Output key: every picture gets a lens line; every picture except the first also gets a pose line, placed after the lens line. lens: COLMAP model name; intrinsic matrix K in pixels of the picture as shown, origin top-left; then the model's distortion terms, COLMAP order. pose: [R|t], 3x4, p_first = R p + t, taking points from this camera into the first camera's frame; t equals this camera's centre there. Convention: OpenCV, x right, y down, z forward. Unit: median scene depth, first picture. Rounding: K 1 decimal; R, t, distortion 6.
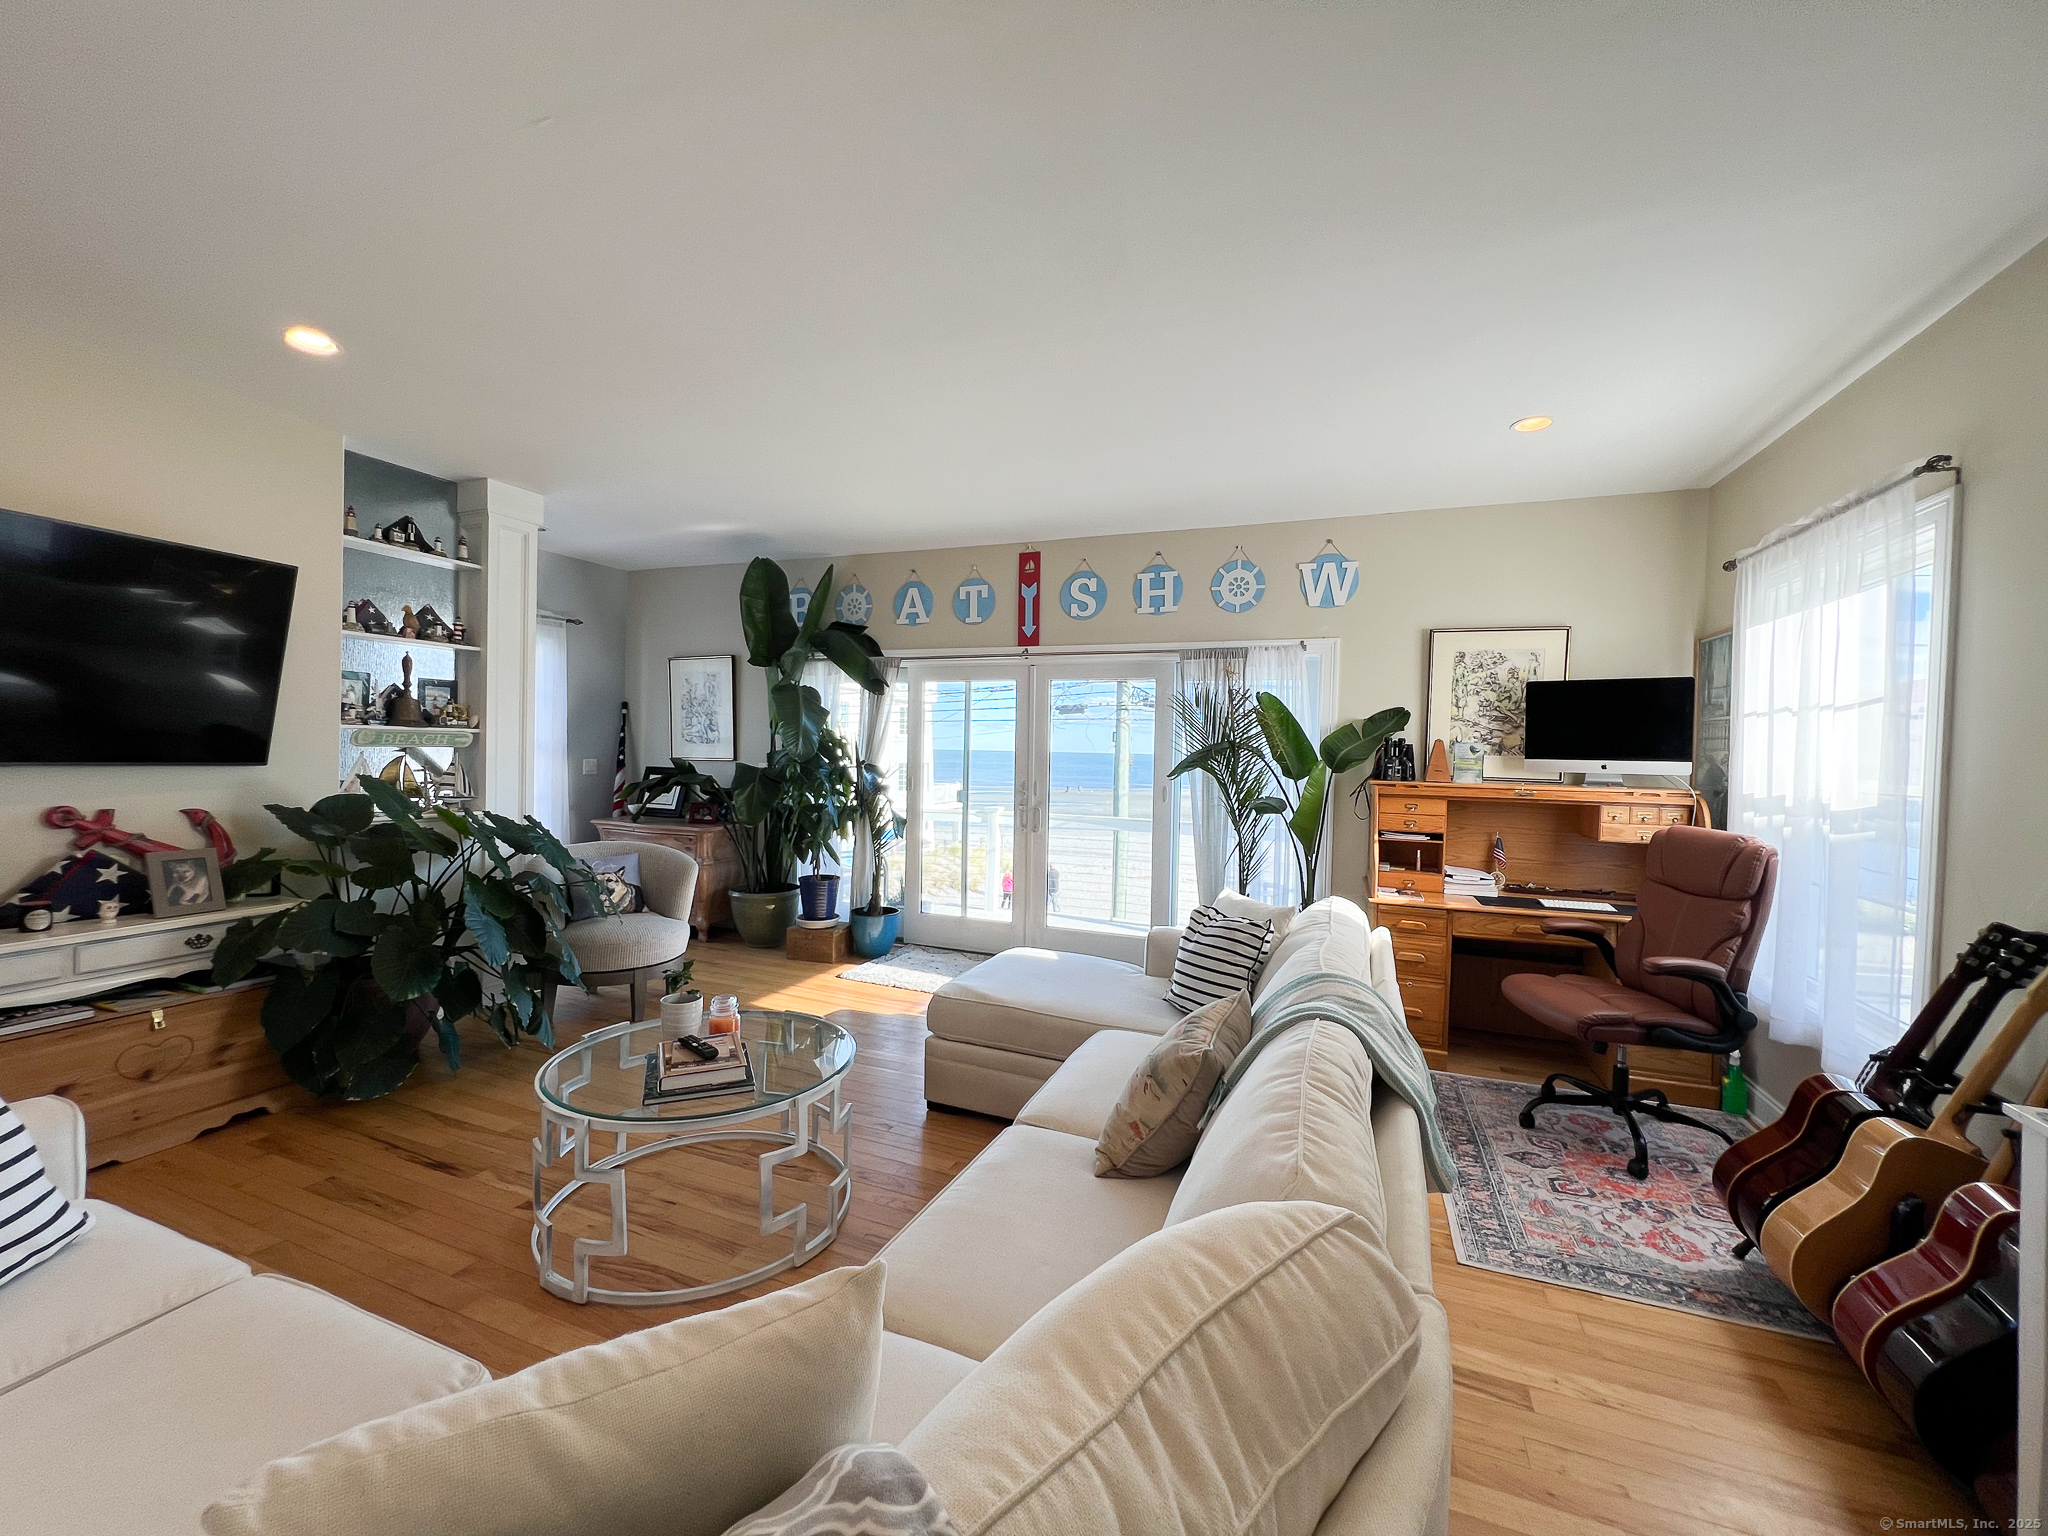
lens RADIAL K [[813.9, 0, 1022.9], [0, 813.9, 763.6], [0, 0, 1]] dist [-0.004560, 0.000192]
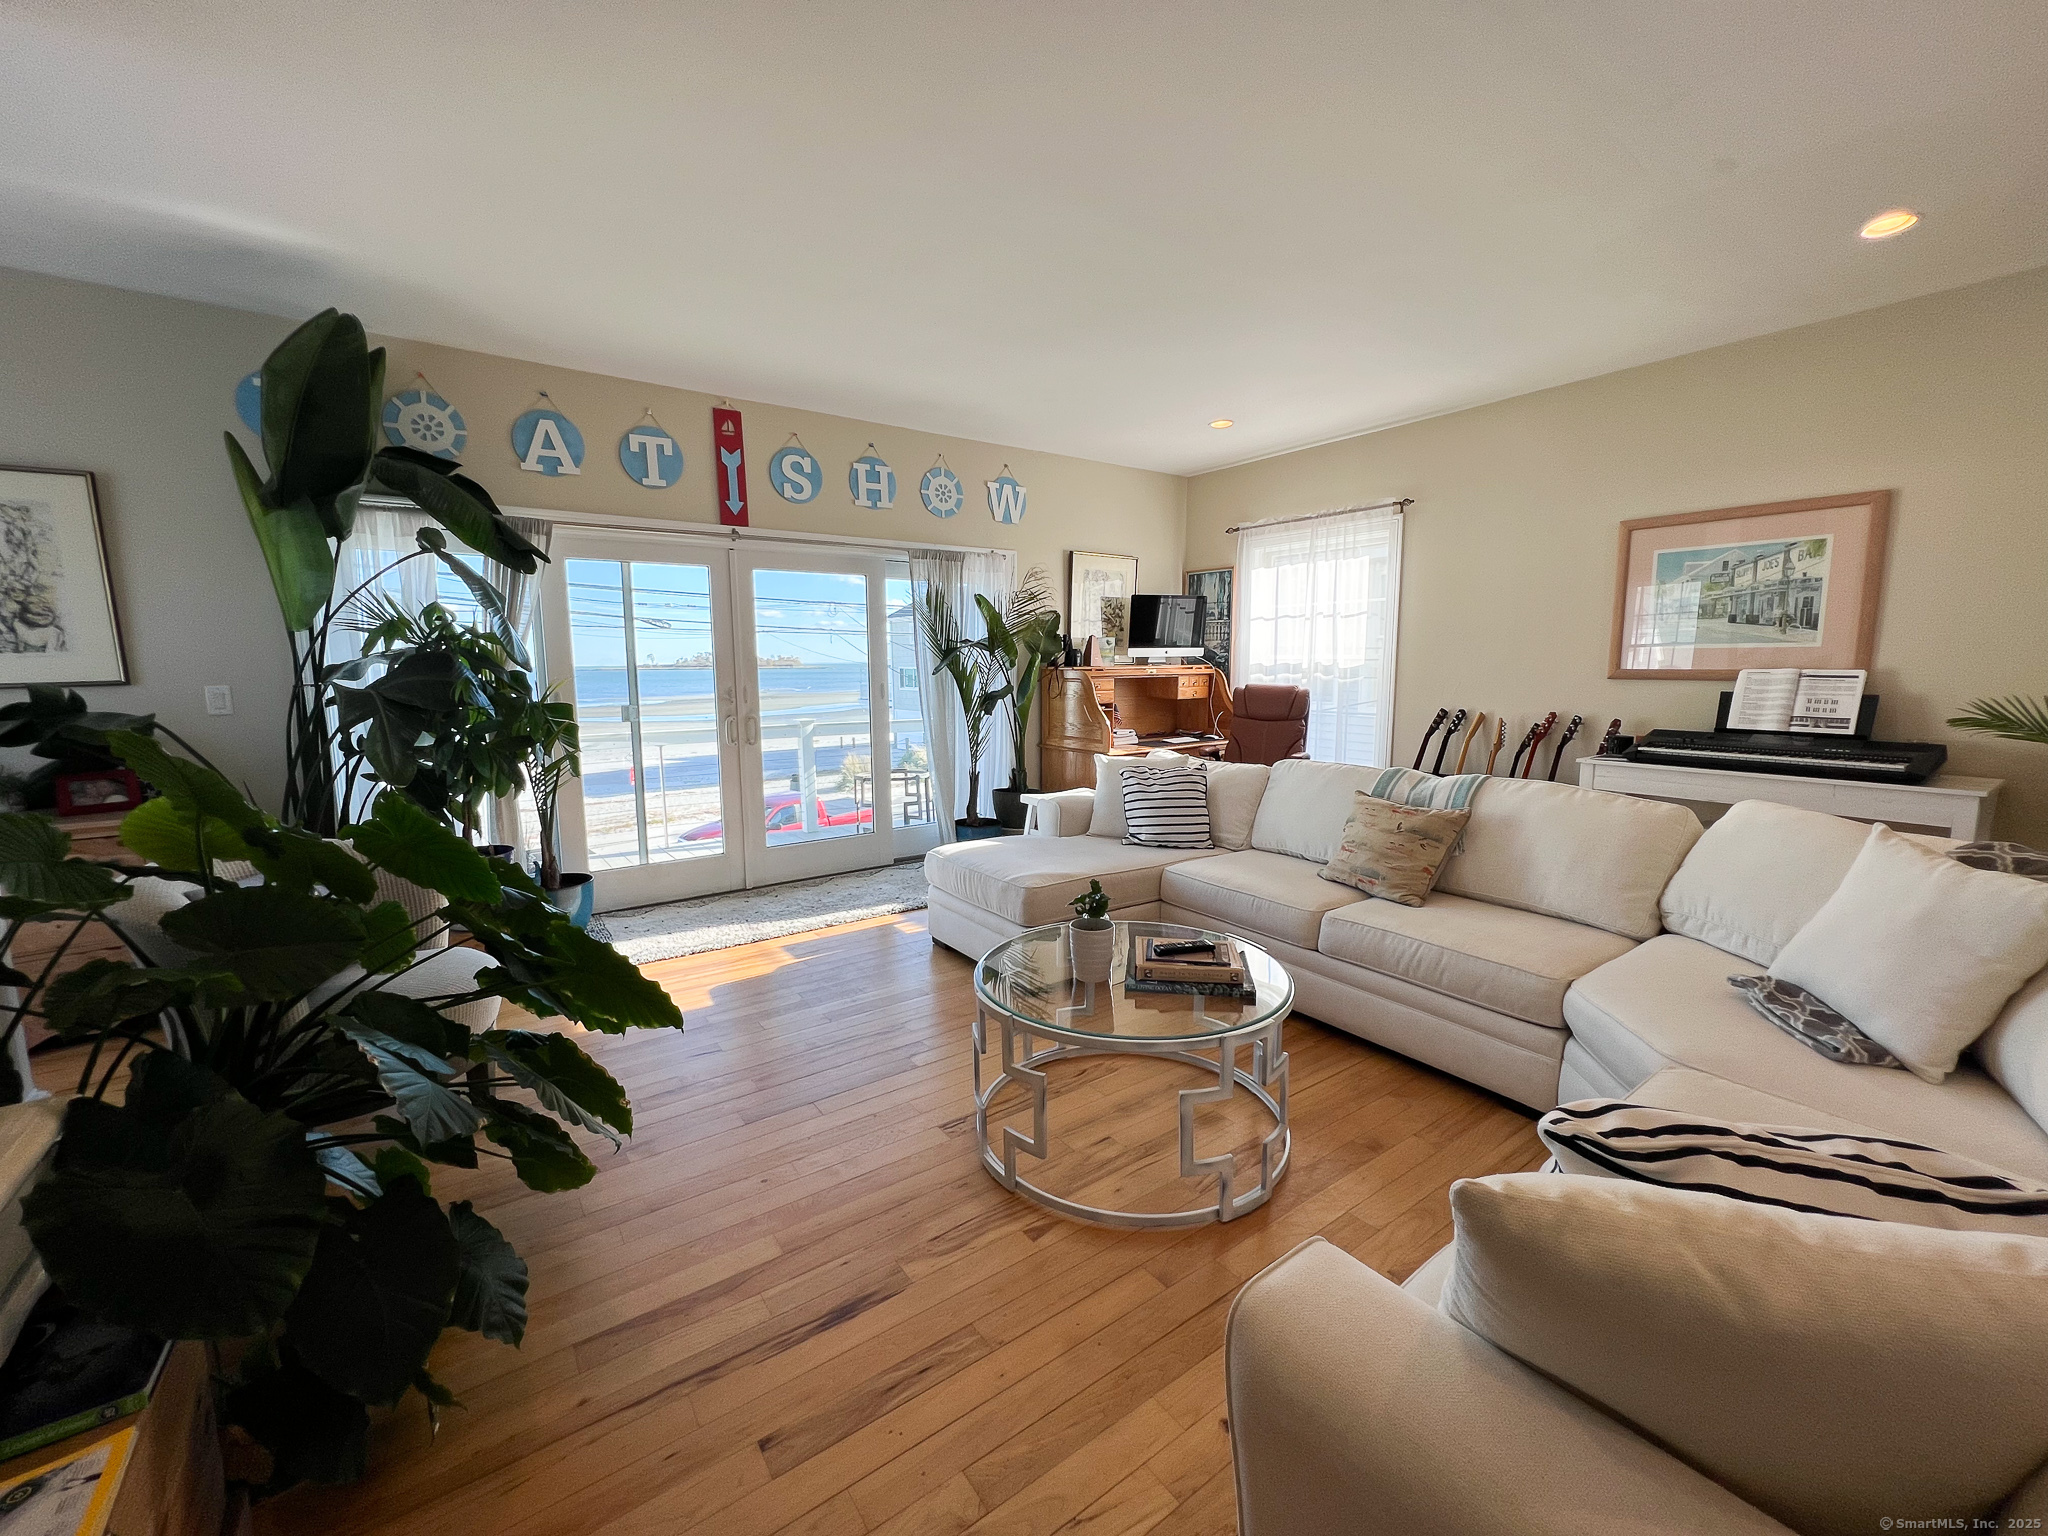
lens RADIAL K [[813.9, 0, 1022.9], [0, 813.9, 763.6], [0, 0, 1]] dist [-0.004560, 0.000192]
pose [[0.538058, -0.132011, 0.832506, -0.581352], [0.036360, 0.990376, 0.133544, -0.002395], [-0.842123, -0.041584, 0.537679, 0.293997]]
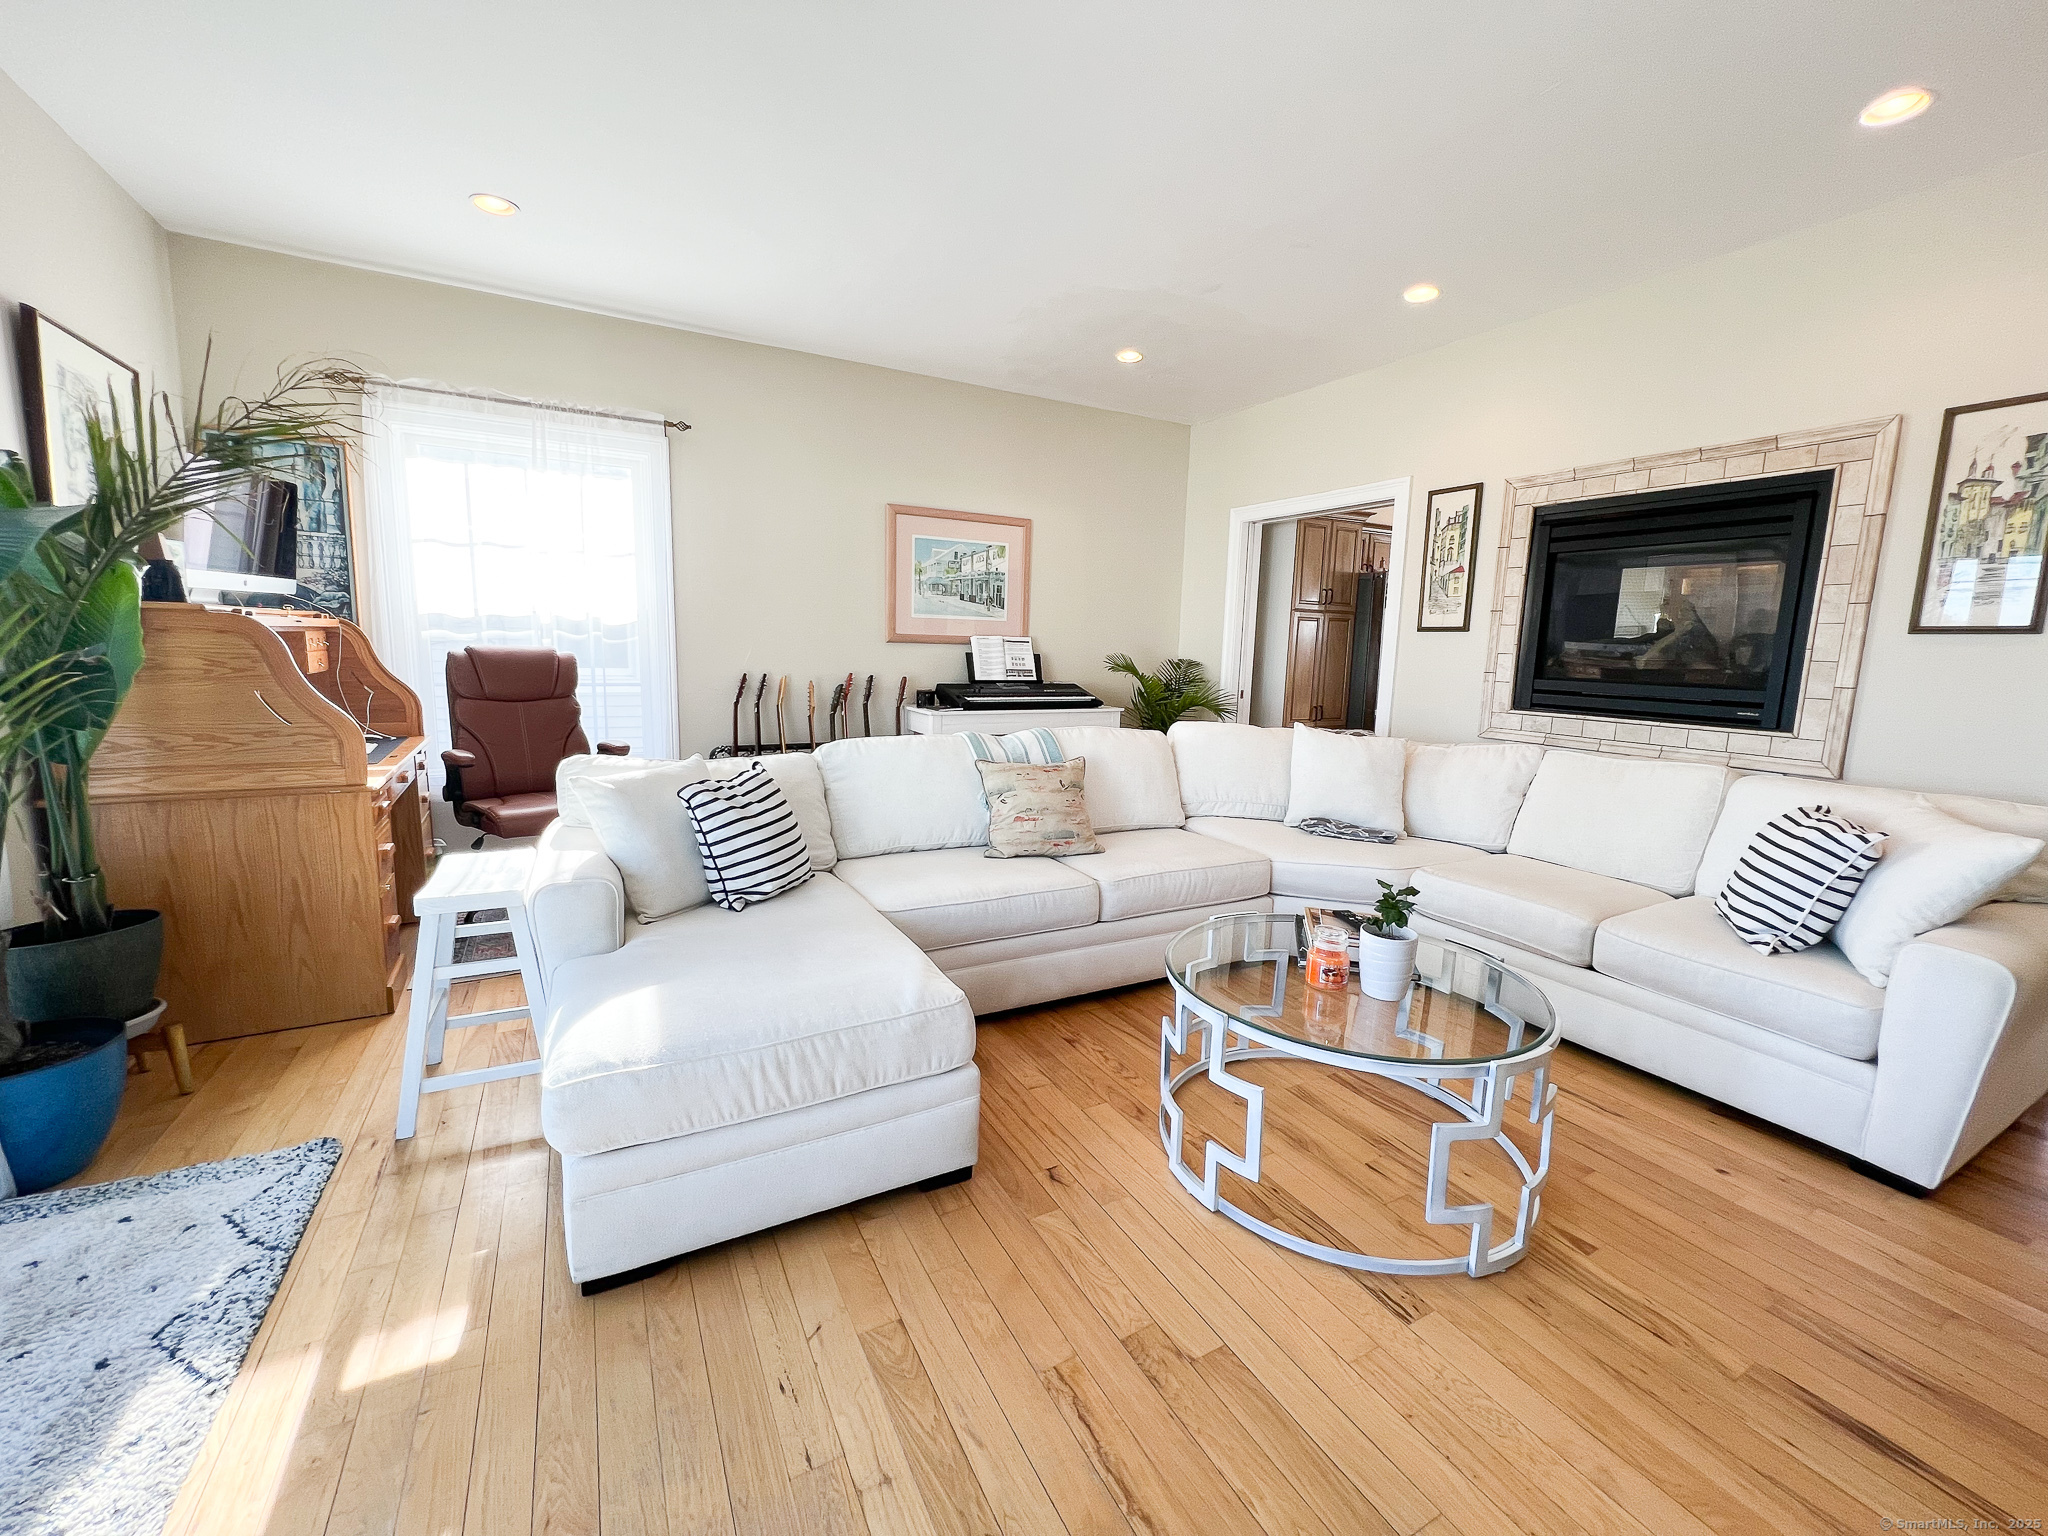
lens RADIAL K [[813.9, 0, 1022.9], [0, 813.9, 763.6], [0, 0, 1]] dist [-0.004560, 0.000192]
pose [[-0.768820, -0.136835, 0.624653, -0.298907], [-0.031386, 0.983735, 0.176864, 0.010637], [-0.638694, 0.116372, -0.760610, 0.867033]]
